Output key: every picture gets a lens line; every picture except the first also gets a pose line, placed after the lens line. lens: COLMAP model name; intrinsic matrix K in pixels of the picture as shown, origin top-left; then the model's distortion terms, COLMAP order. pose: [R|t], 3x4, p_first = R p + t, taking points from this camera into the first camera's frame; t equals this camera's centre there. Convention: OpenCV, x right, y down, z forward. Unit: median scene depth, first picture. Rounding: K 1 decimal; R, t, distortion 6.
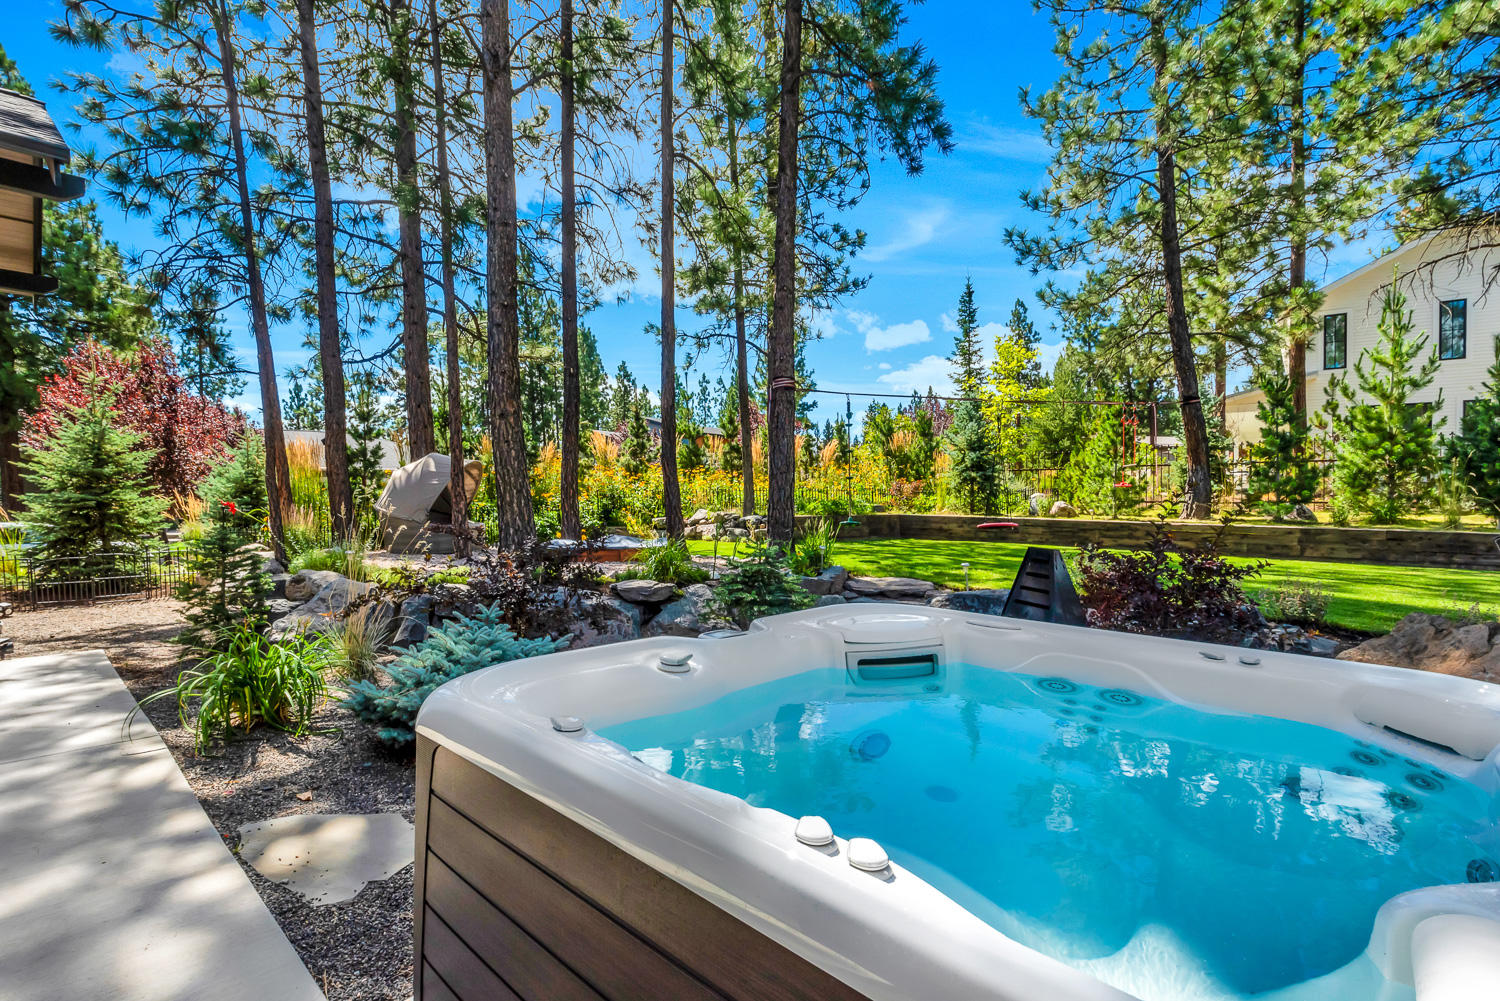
lens RADIAL K [[690.1, 0, 713.4], [0, 690.1, 498.2], [0, 0, 1]] dist [0.001236, -0.000054]
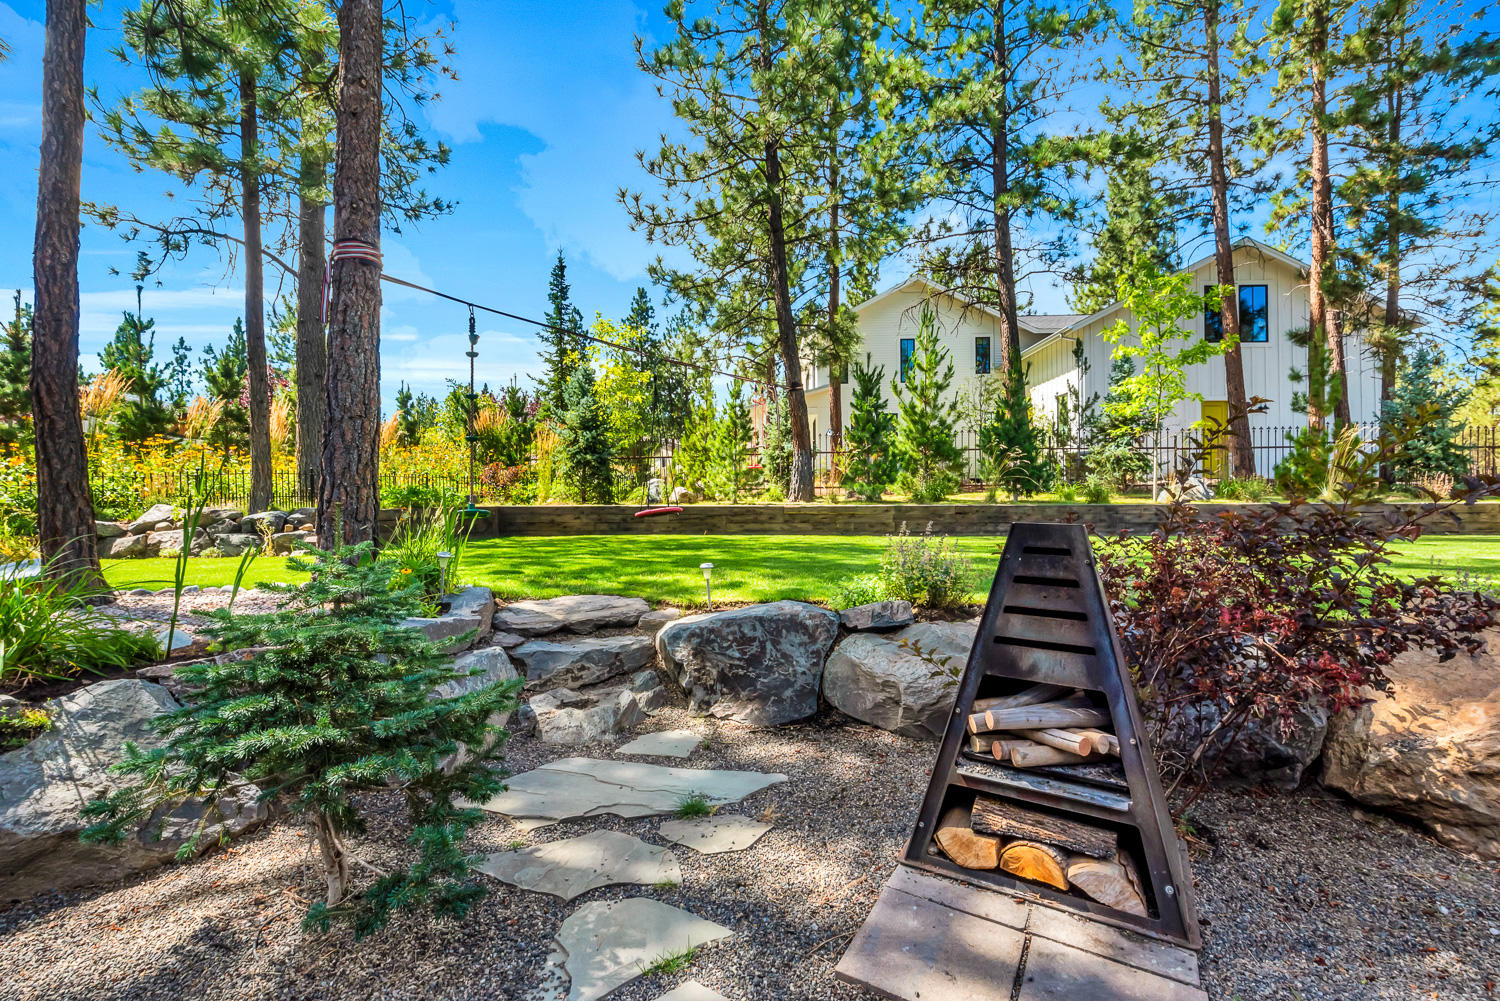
lens RADIAL K [[678.8, 0, 754.1], [0, 678.8, 458.2], [0, 0, 1]] dist [0.062111, -0.037175]
pose [[0.778968, 0.020568, 0.626726, 0.003907], [0.014157, 0.998630, -0.050369, 0.012661], [-0.626903, 0.048109, 0.777610, 0.203543]]
